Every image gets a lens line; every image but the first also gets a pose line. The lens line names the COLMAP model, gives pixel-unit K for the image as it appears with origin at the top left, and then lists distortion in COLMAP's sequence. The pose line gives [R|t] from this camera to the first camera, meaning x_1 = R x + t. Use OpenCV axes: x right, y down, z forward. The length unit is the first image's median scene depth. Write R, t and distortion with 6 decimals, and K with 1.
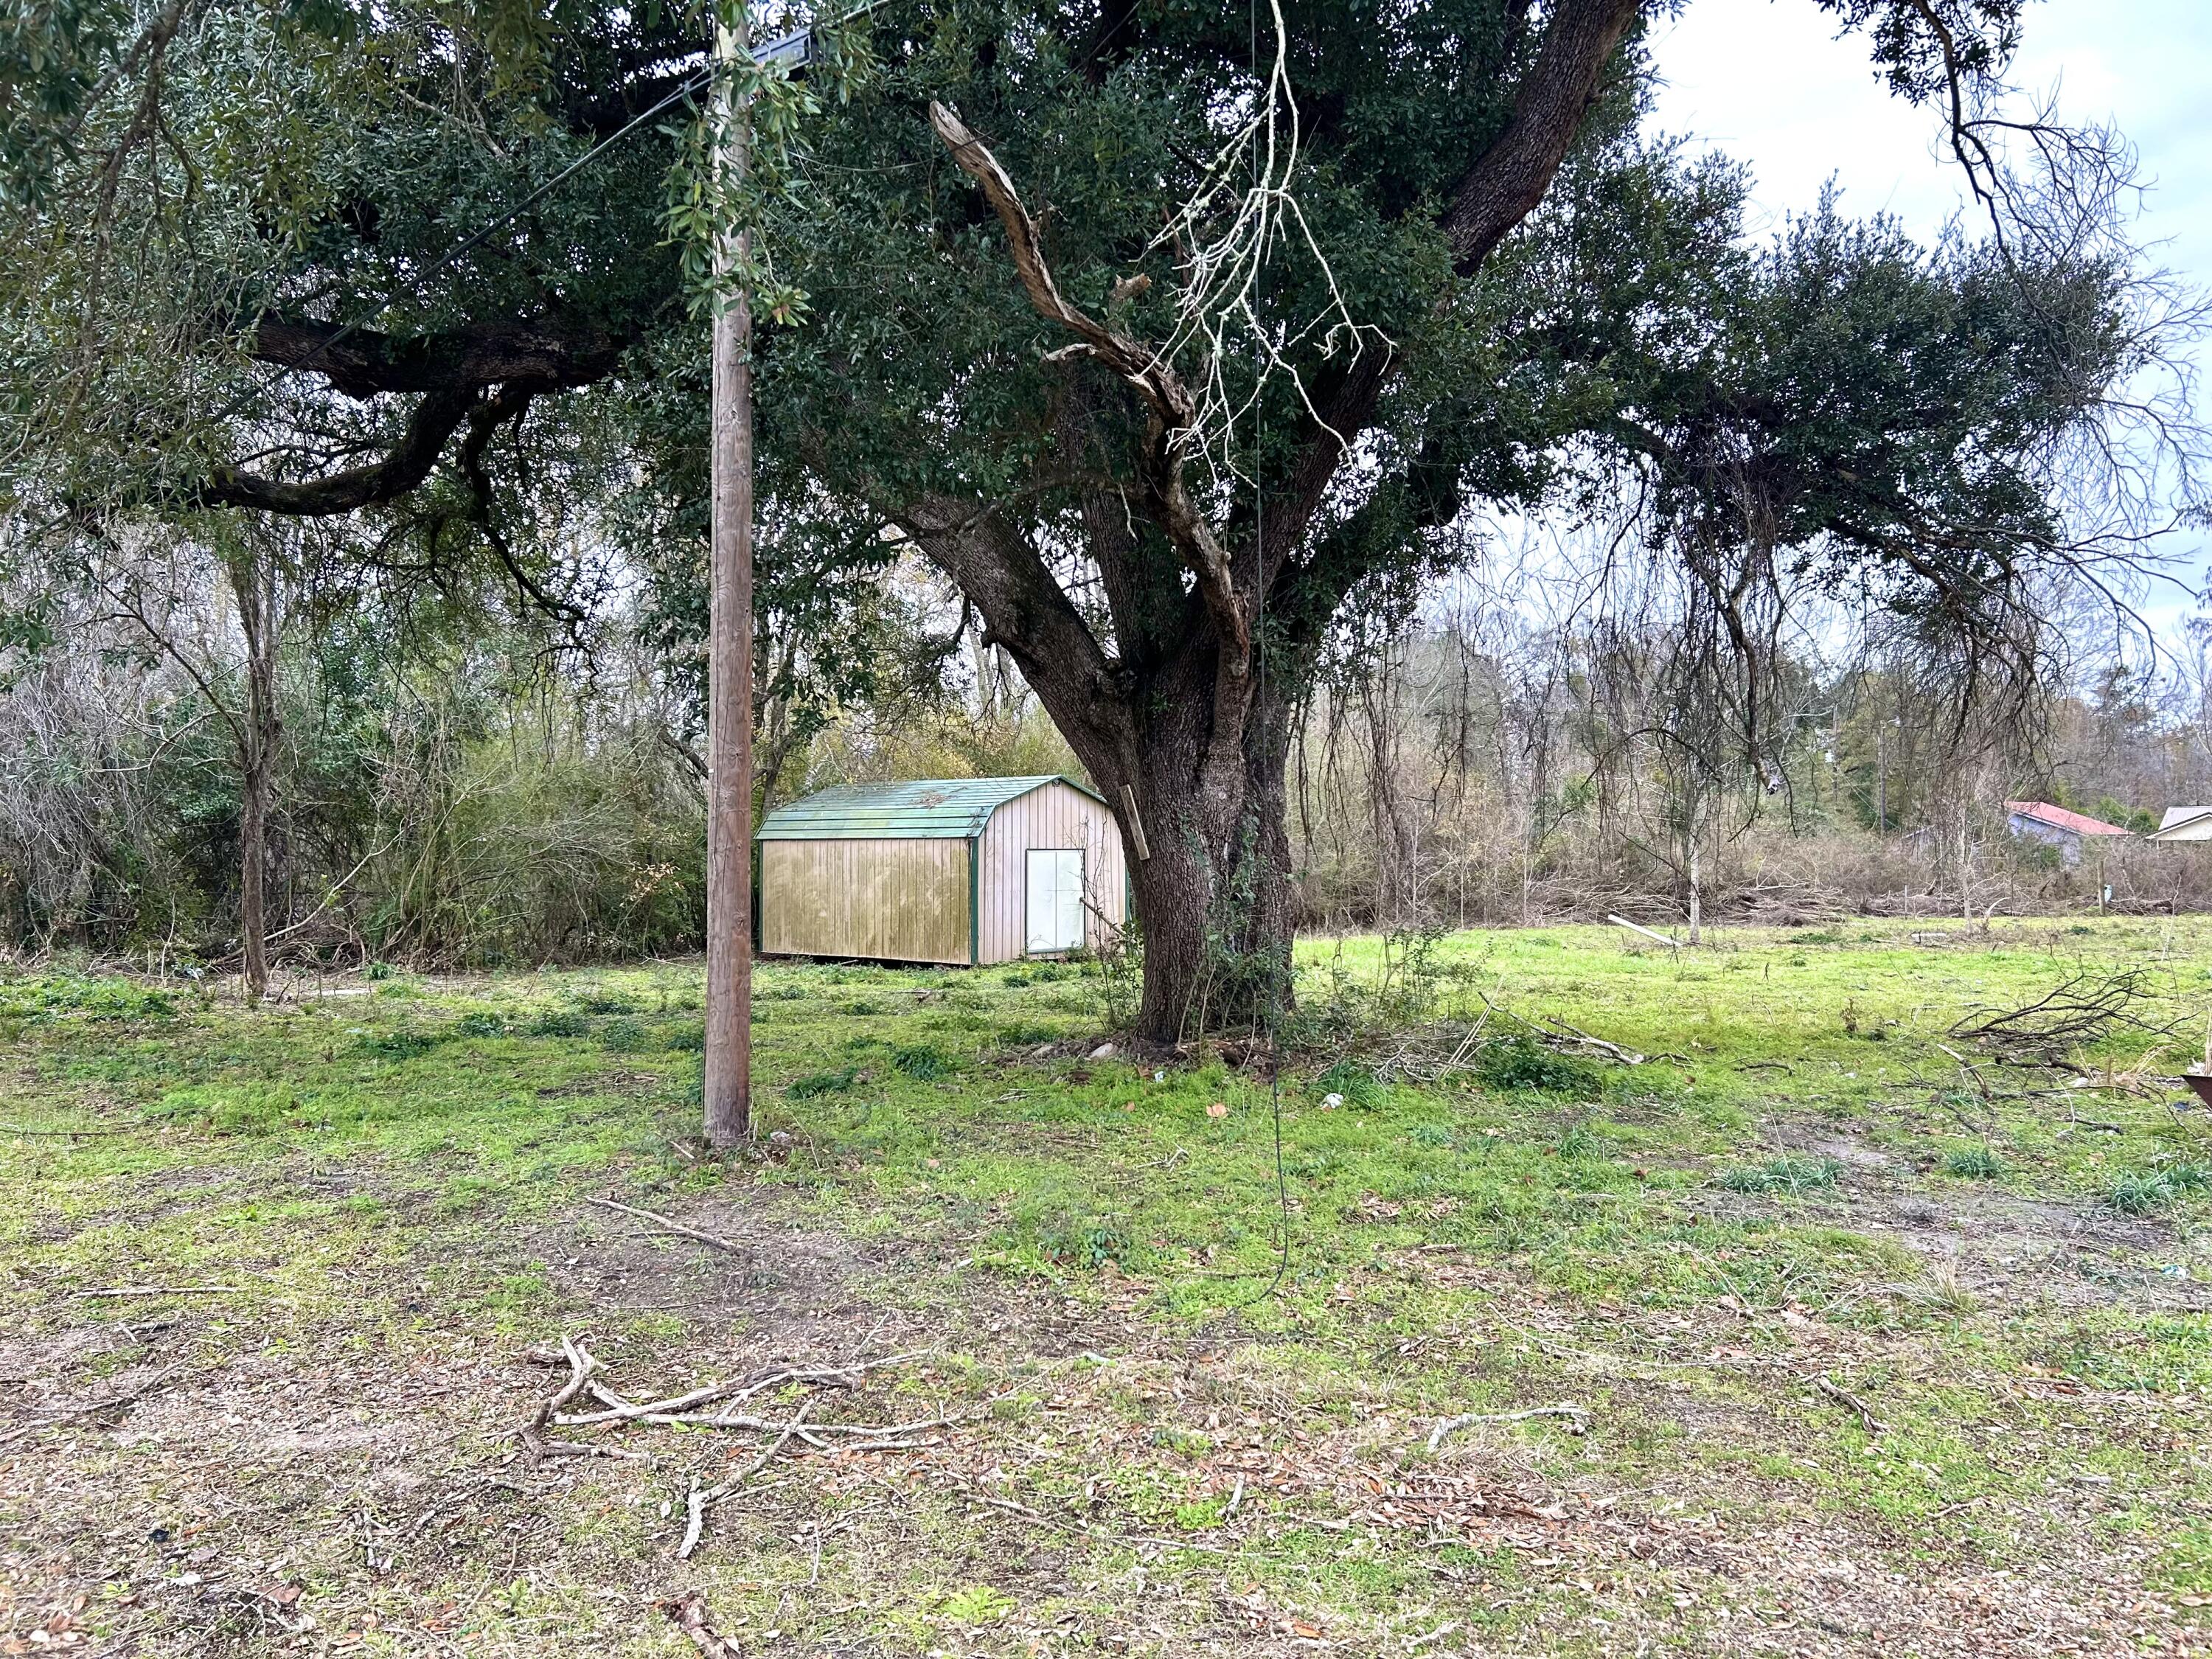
lens RADIAL K [[1677.5, 0, 1106.0], [0, 1677.5, 829.5], [0, 0, 1]] dist [0.001567, 0.000386]
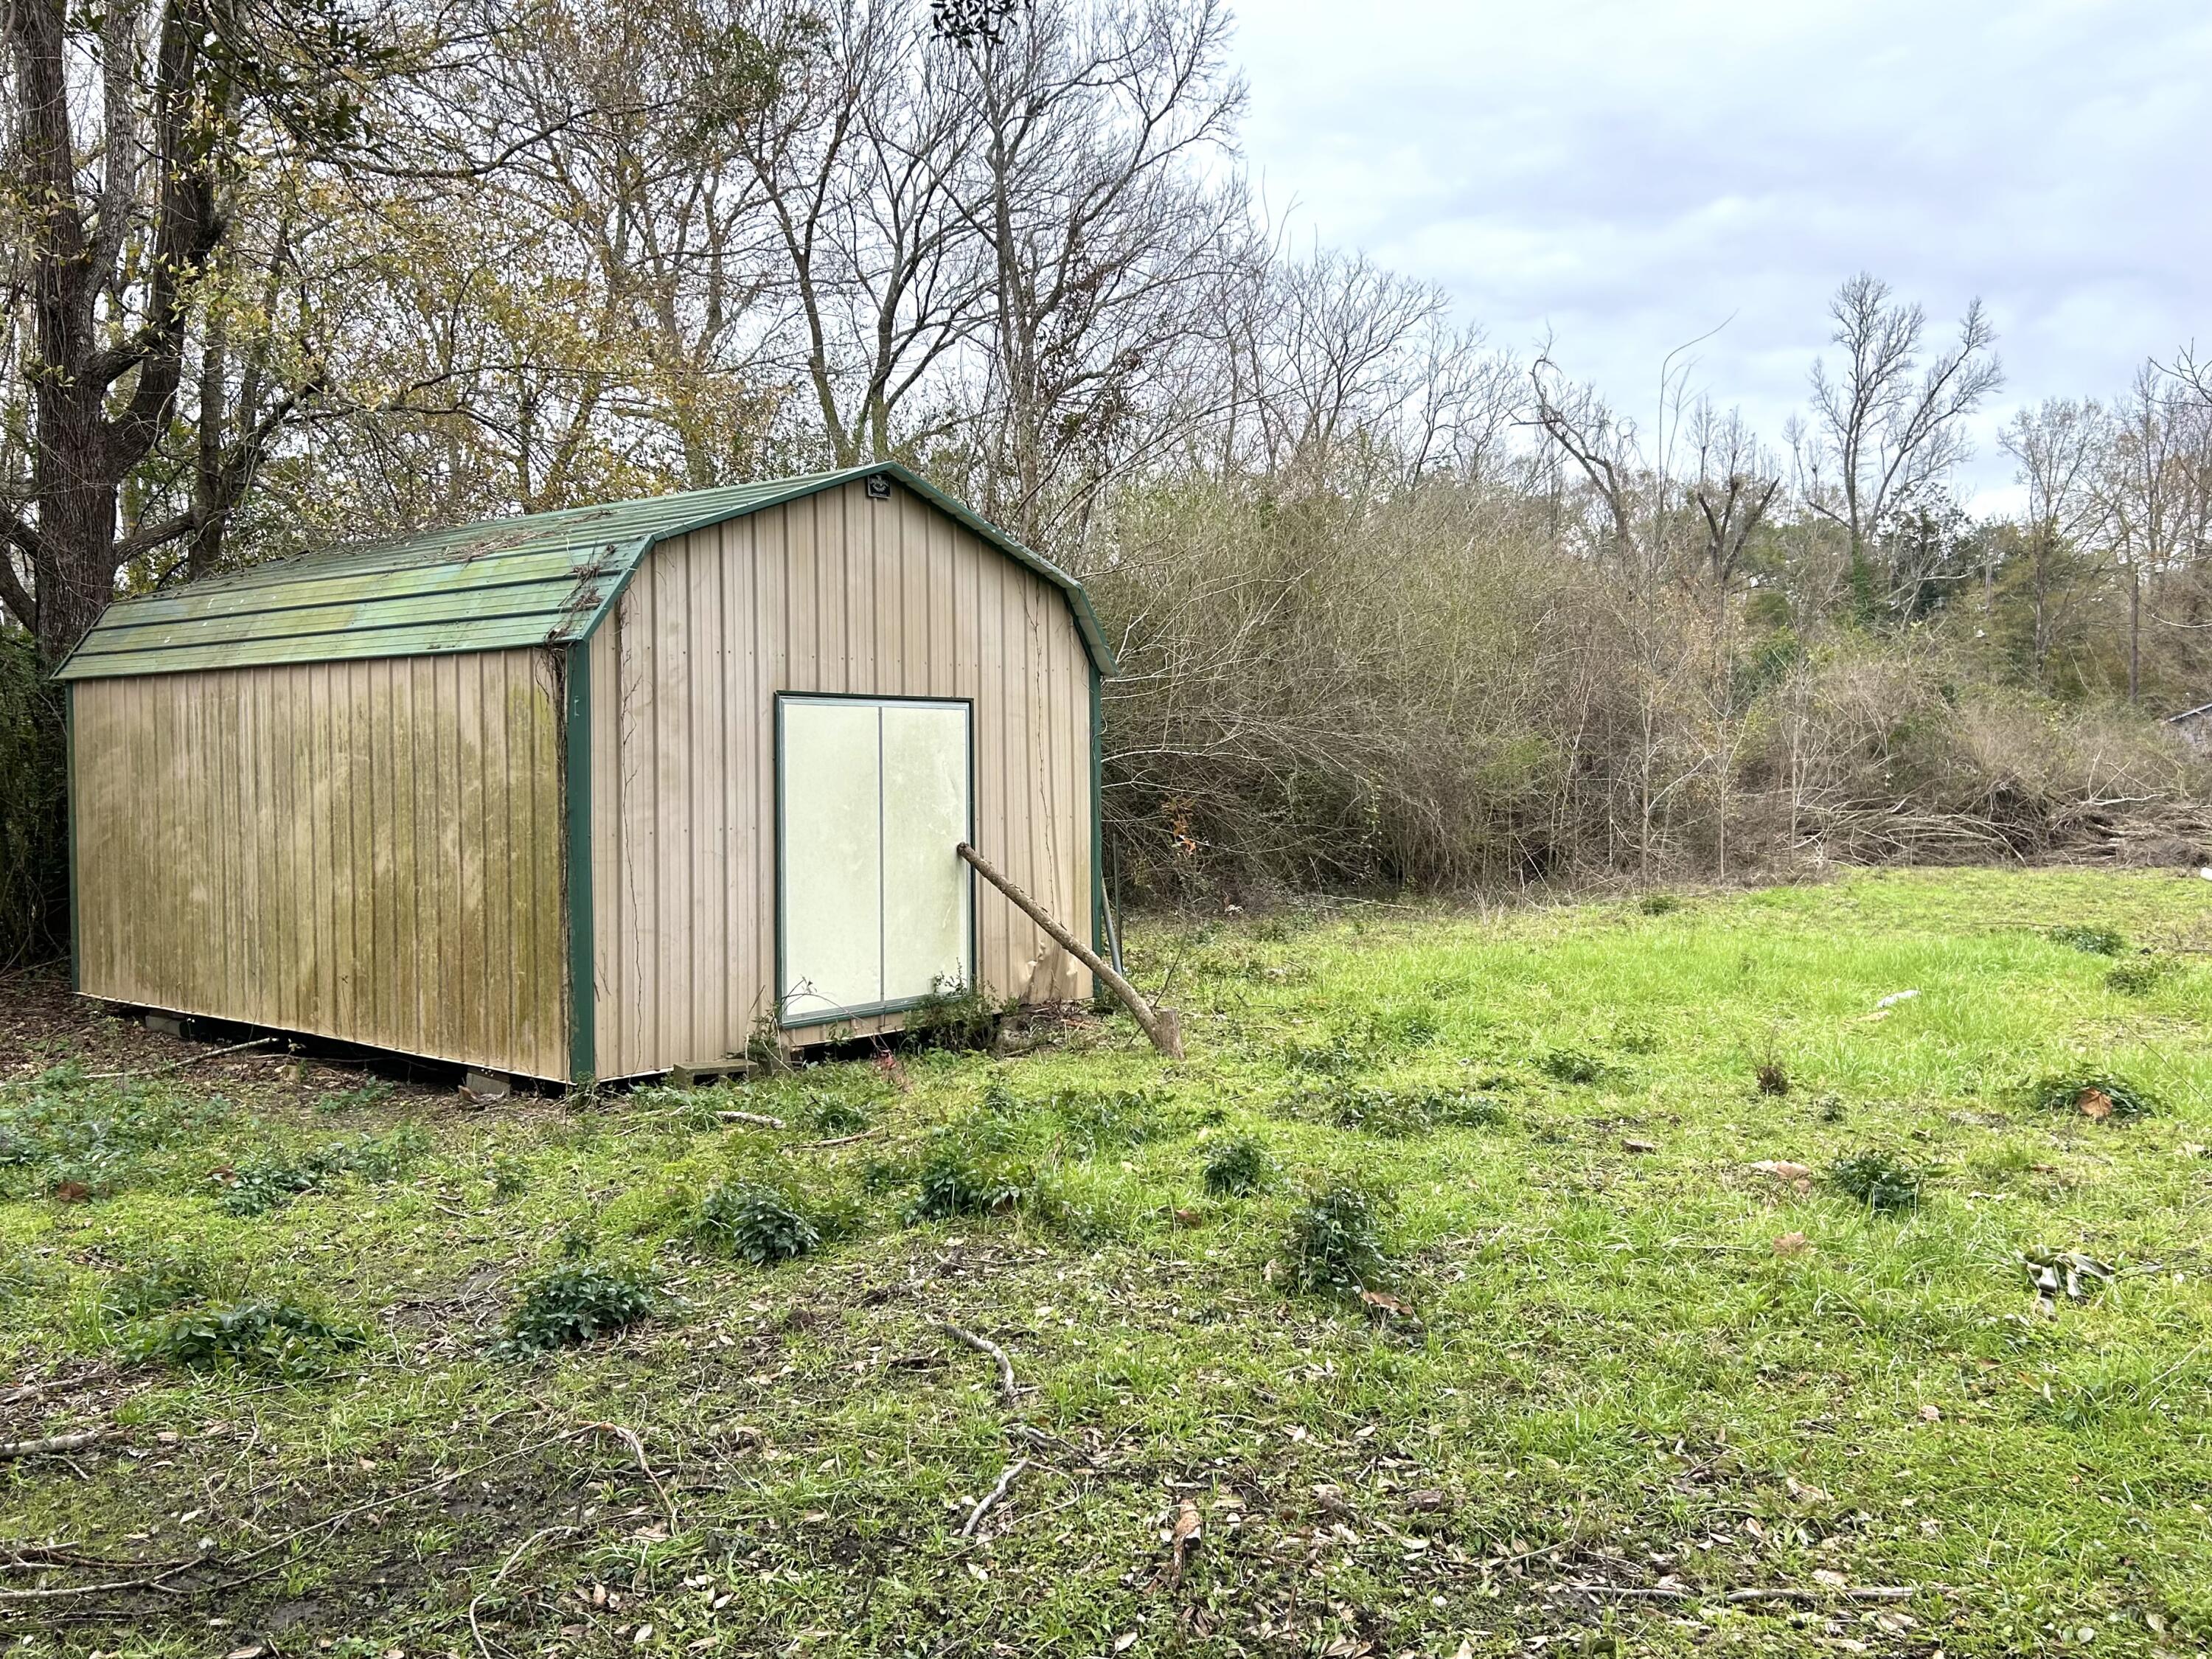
lens RADIAL K [[1677.5, 0, 1106.0], [0, 1677.5, 829.5], [0, 0, 1]] dist [0.001567, 0.000386]
pose [[0.999219, -0.002796, 0.039424, 0.000984], [0.000706, 0.998598, 0.052938, 0.020187], [-0.039517, -0.052869, 0.997819, 0.672869]]
